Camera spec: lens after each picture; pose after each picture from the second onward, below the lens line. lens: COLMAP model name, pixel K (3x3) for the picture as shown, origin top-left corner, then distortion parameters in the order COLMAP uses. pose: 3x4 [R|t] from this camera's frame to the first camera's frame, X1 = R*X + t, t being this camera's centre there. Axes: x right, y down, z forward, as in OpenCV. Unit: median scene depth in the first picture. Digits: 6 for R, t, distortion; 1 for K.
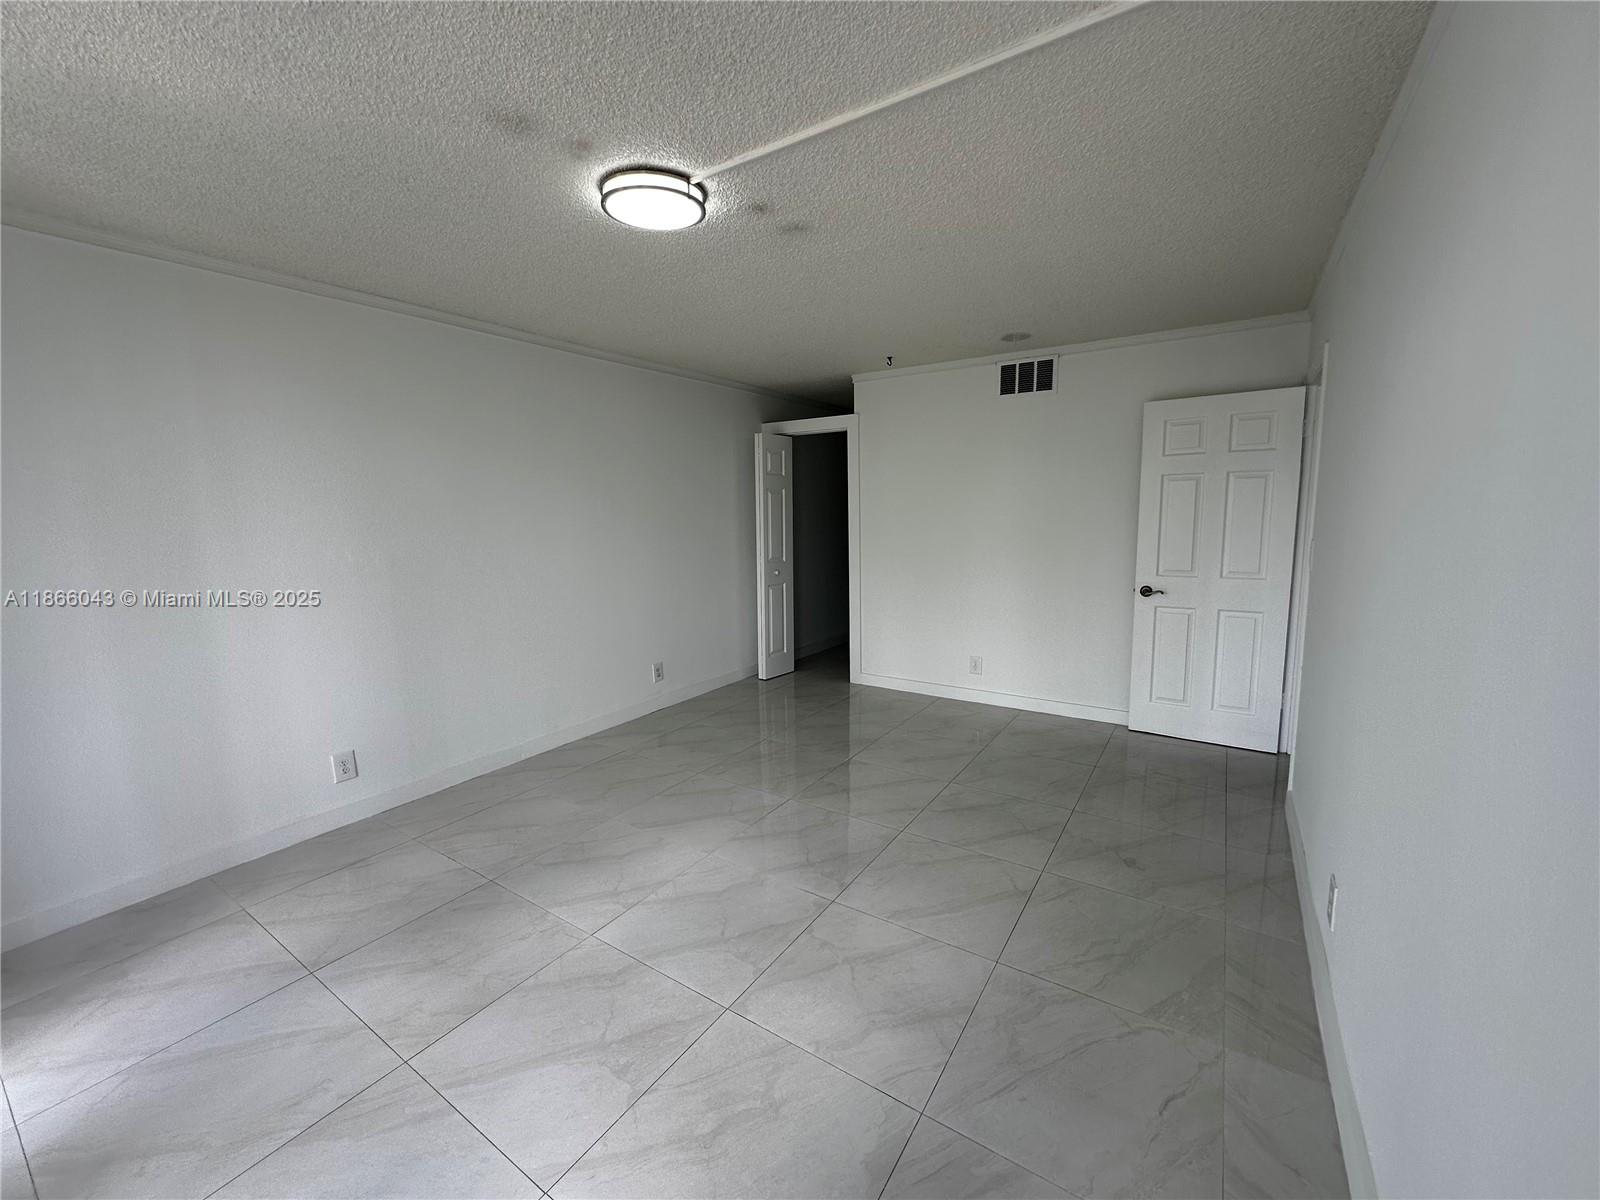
lens RADIAL K [[643.1, 0, 797.9], [0, 643.1, 596.7], [0, 0, 1]] dist [-0.008072, 0.000281]
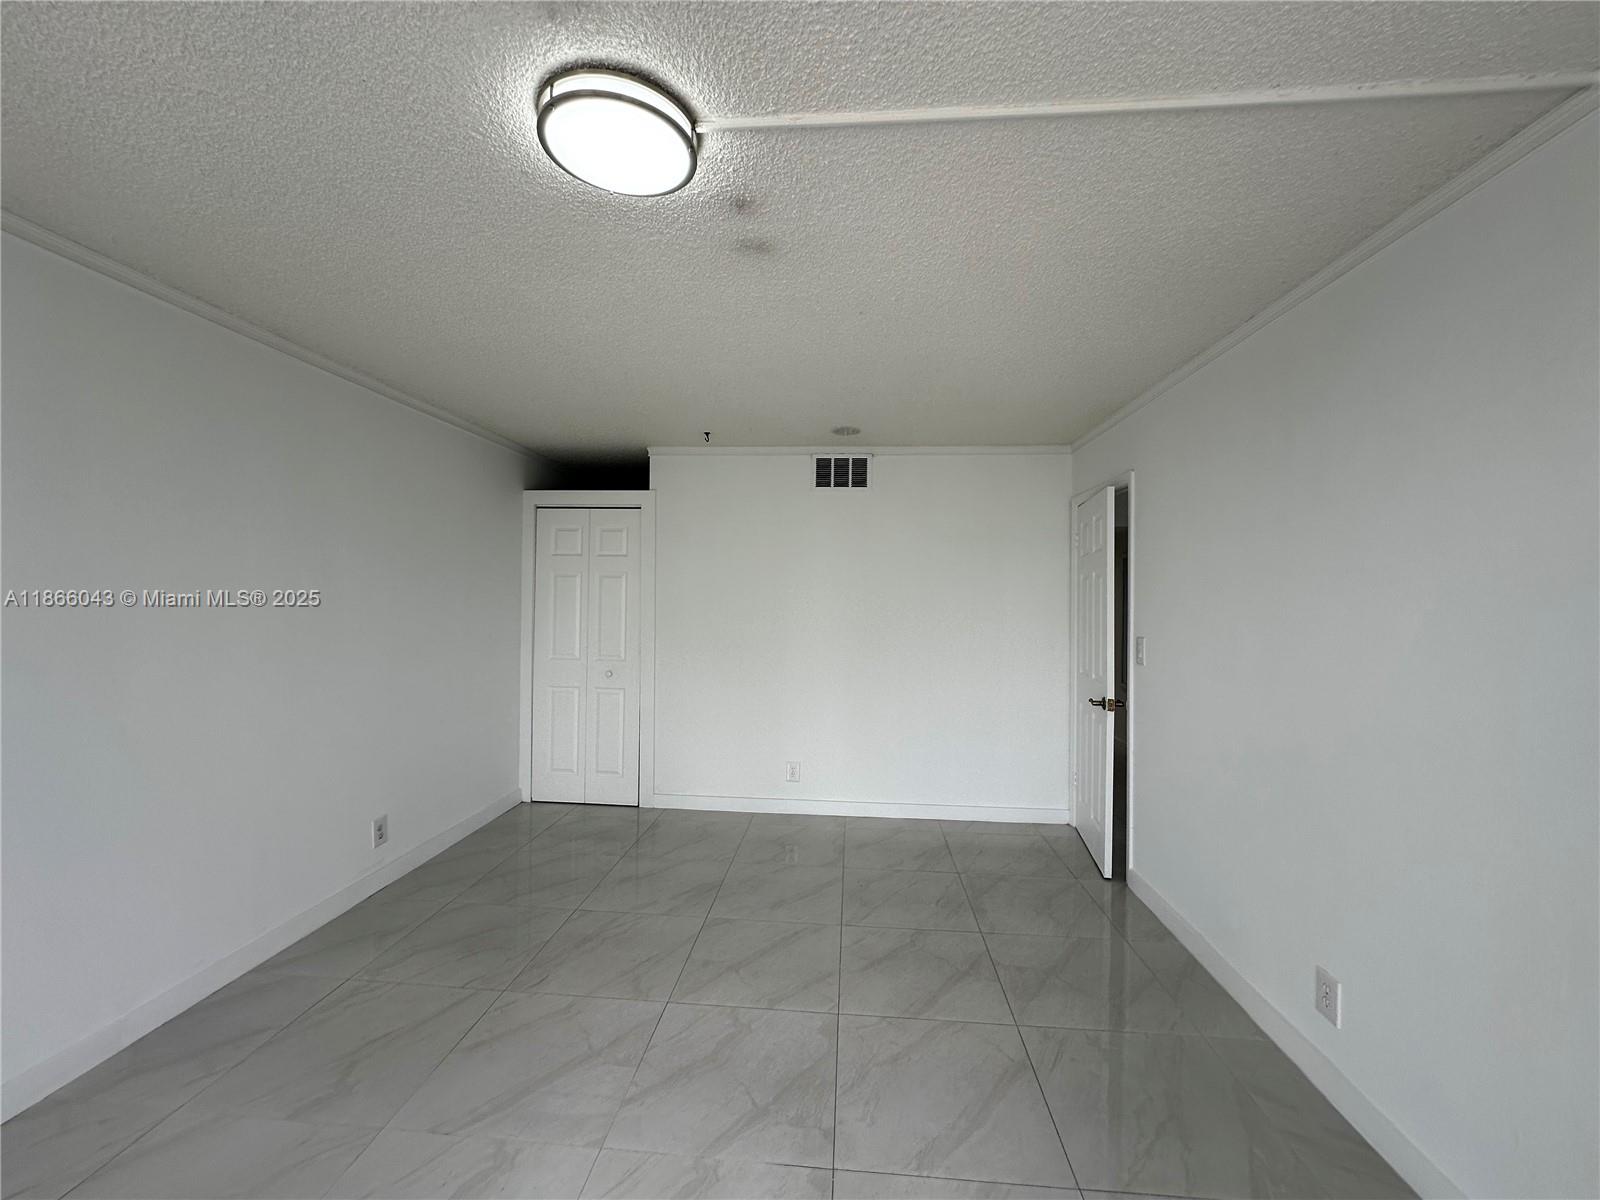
lens RADIAL K [[643.1, 0, 802.0], [0, 643.1, 598.4], [0, 0, 1]] dist [-0.008072, 0.000281]
pose [[0.873520, 0.025625, 0.486113, -0.207709], [0.039888, 0.991487, -0.123943, -0.030854], [-0.485151, 0.127656, 0.865062, 0.222373]]
